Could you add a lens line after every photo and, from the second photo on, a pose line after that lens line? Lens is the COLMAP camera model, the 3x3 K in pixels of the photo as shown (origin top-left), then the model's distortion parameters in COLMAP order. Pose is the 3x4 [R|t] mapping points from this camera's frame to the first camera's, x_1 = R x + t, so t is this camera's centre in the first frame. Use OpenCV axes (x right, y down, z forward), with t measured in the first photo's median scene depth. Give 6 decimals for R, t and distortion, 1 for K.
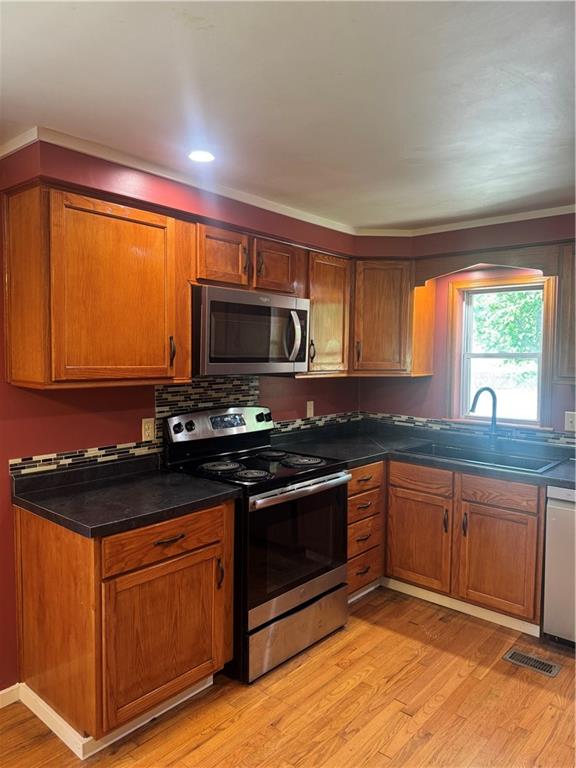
lens RADIAL K [[540.5, 0, 291.6], [0, 540.5, 386.1], [0, 0, 1]] dist [0.031245, -0.034906]
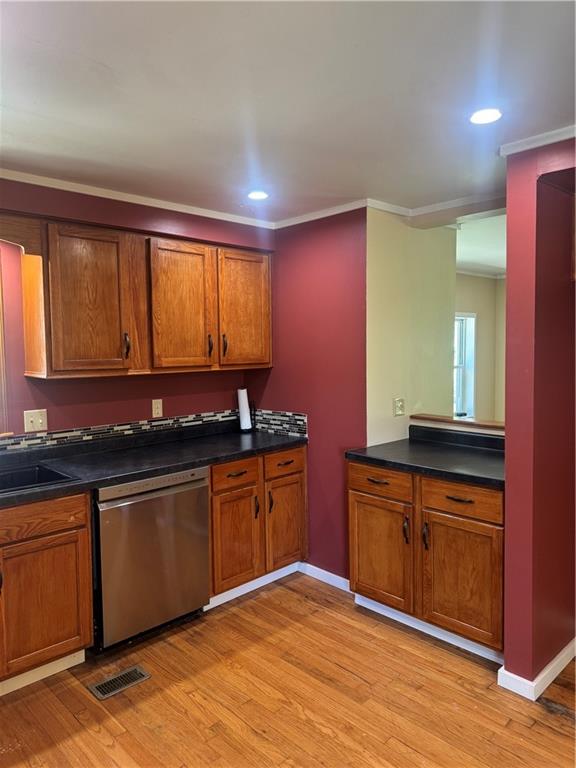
lens RADIAL K [[540.5, 0, 295.5], [0, 540.5, 379.2], [0, 0, 1]] dist [0.031245, -0.034906]
pose [[0.084998, -0.075212, 0.993538, -0.390929], [0.071681, 0.995025, 0.069192, -0.038825], [-0.993799, 0.065337, 0.089967, 0.574748]]
